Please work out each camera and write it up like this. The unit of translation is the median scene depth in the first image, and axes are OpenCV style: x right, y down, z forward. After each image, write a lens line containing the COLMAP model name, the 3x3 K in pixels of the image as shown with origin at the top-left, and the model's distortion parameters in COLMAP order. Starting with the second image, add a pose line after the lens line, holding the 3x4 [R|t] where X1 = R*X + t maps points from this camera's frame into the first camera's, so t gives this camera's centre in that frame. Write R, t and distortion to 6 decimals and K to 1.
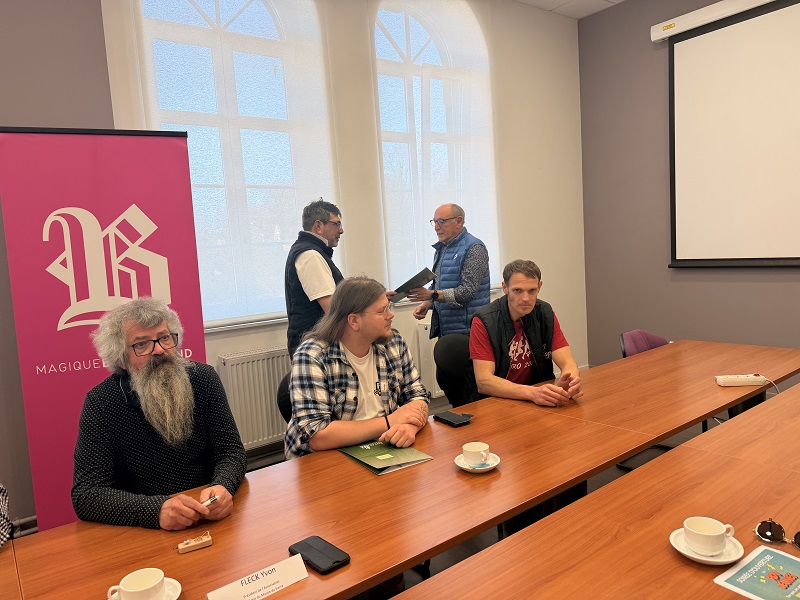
lens RADIAL K [[567.4, 0, 400.0], [0, 567.4, 300.0], [0, 0, 1]] dist [0.047537, -0.001188]
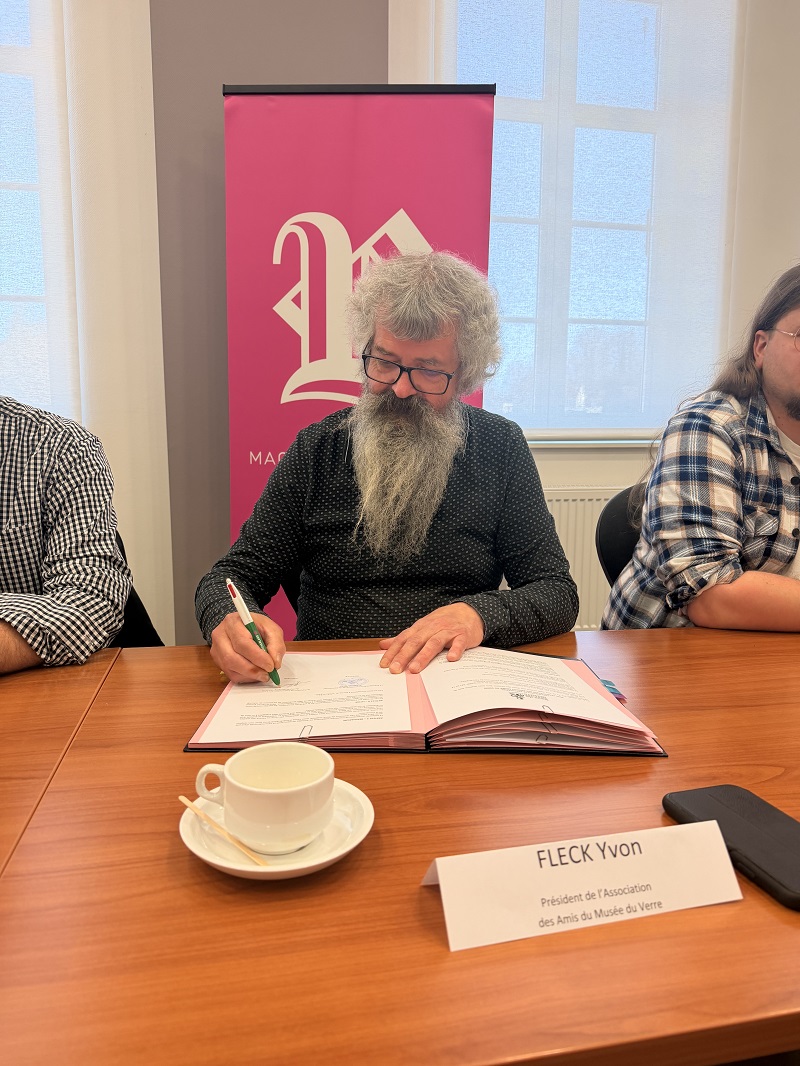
lens RADIAL K [[753.8, 0, 400.0], [0, 753.8, 533.0], [0, 0, 1]] dist [0.046695, -0.059859]
pose [[0.897358, 0.102240, -0.429296, -0.101977], [-0.086311, 0.994666, 0.056471, 0.165936], [0.432780, -0.013622, 0.901397, 0.330571]]
